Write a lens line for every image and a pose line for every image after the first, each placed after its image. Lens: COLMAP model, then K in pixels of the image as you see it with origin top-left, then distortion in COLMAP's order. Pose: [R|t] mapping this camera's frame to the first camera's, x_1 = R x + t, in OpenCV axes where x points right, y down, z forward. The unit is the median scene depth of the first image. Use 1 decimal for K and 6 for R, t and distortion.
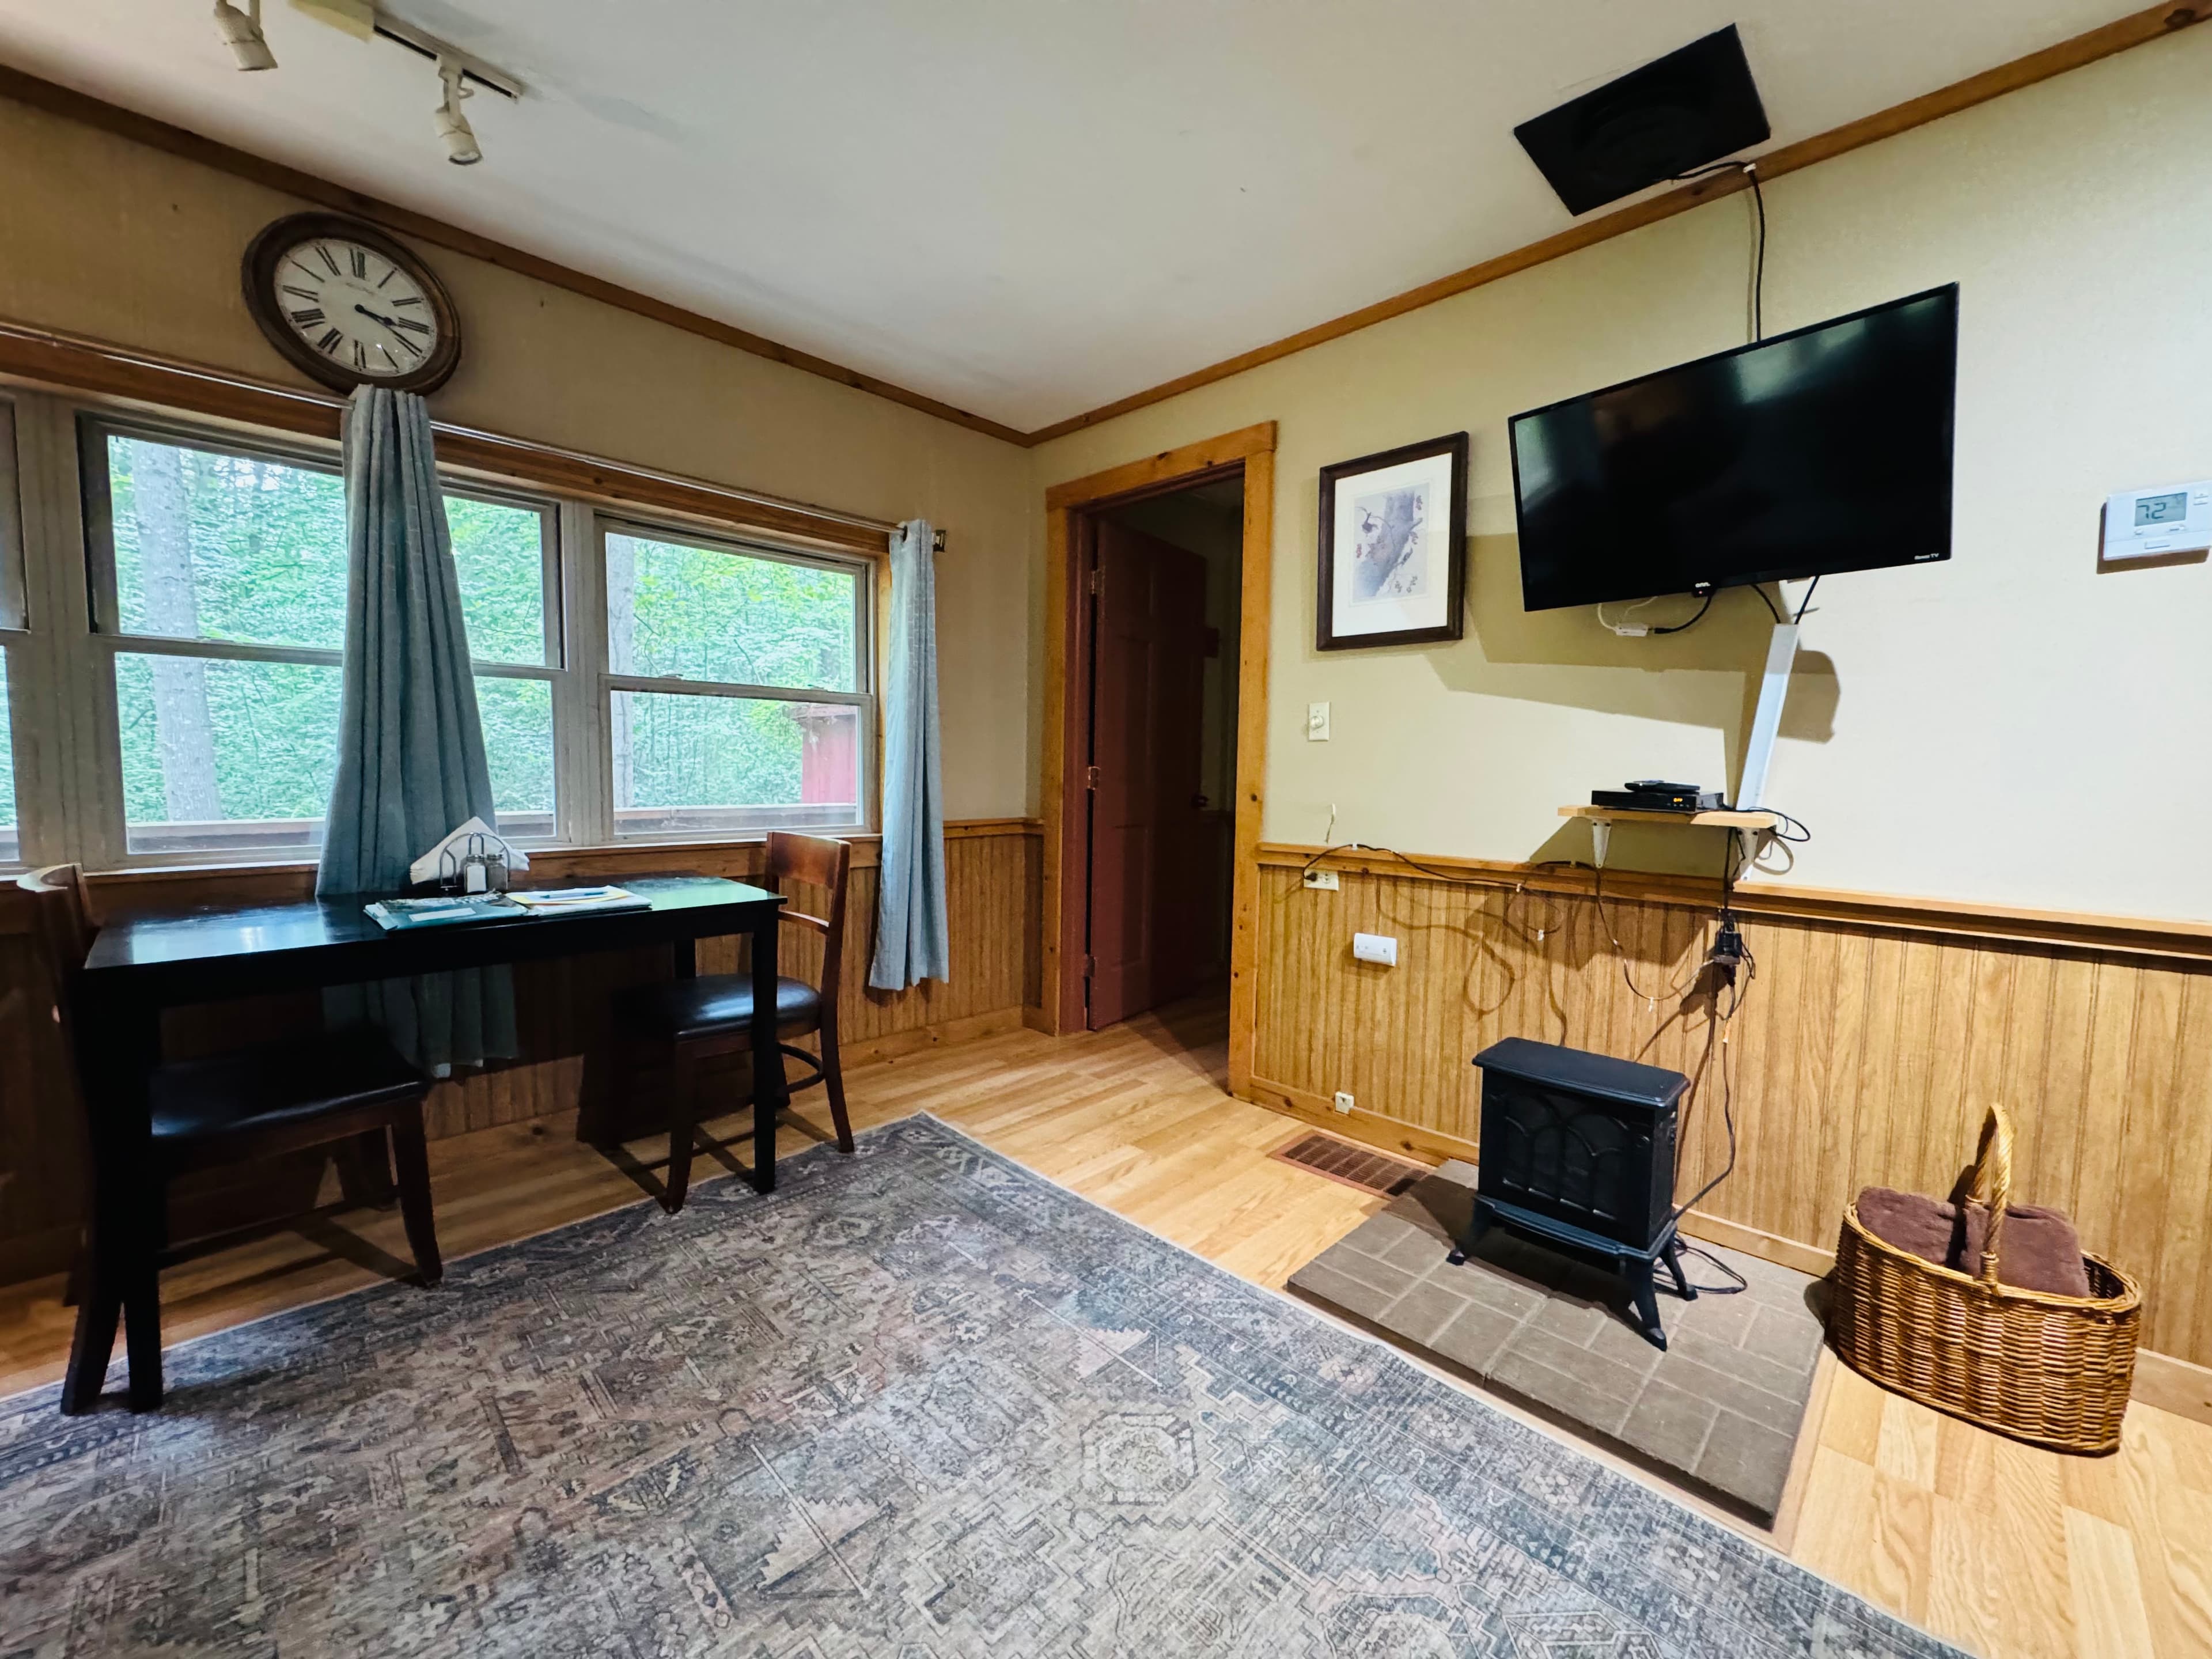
lens RADIAL K [[881.2, 0, 1105.1], [0, 881.2, 824.7], [0, 0, 1]] dist [-0.003361, 0.000933]
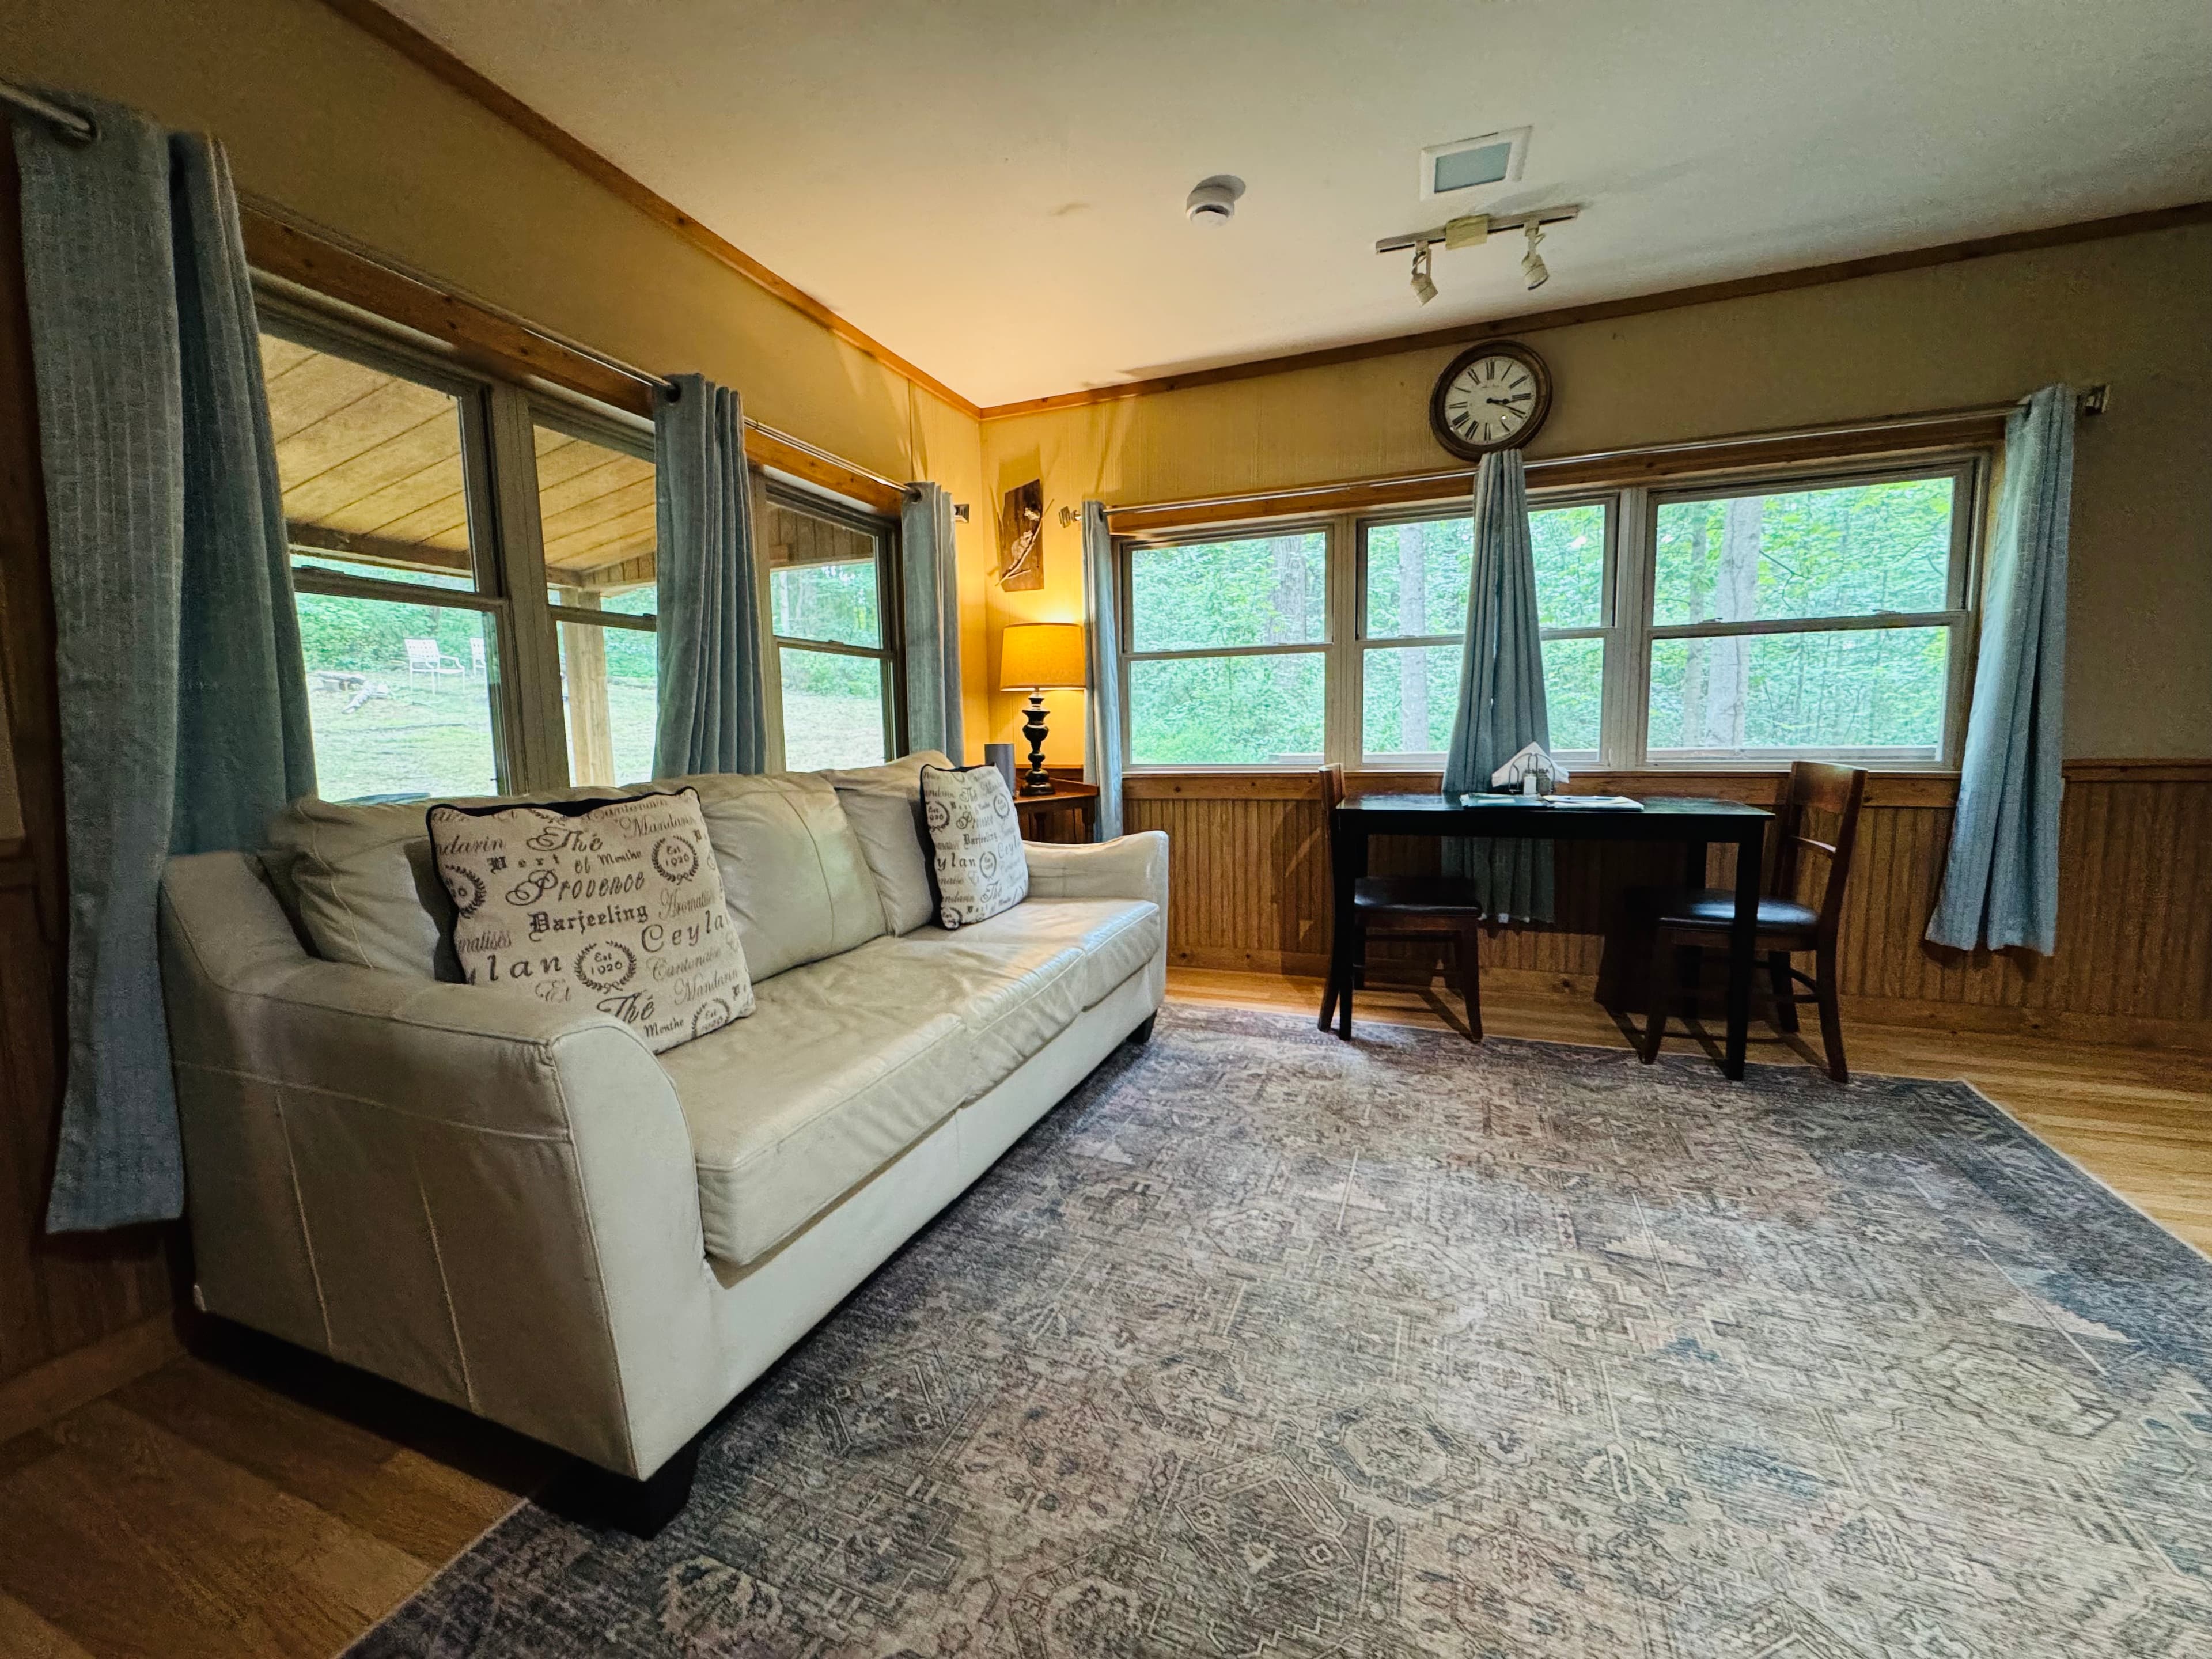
lens RADIAL K [[881.2, 0, 1105.1], [0, 881.2, 824.7], [0, 0, 1]] dist [-0.003361, 0.000933]
pose [[0.398191, 0.076184, -0.914134, 0.310851], [-0.038380, 0.997056, 0.066377, 0.056944], [0.916499, 0.008654, 0.399942, -0.188989]]
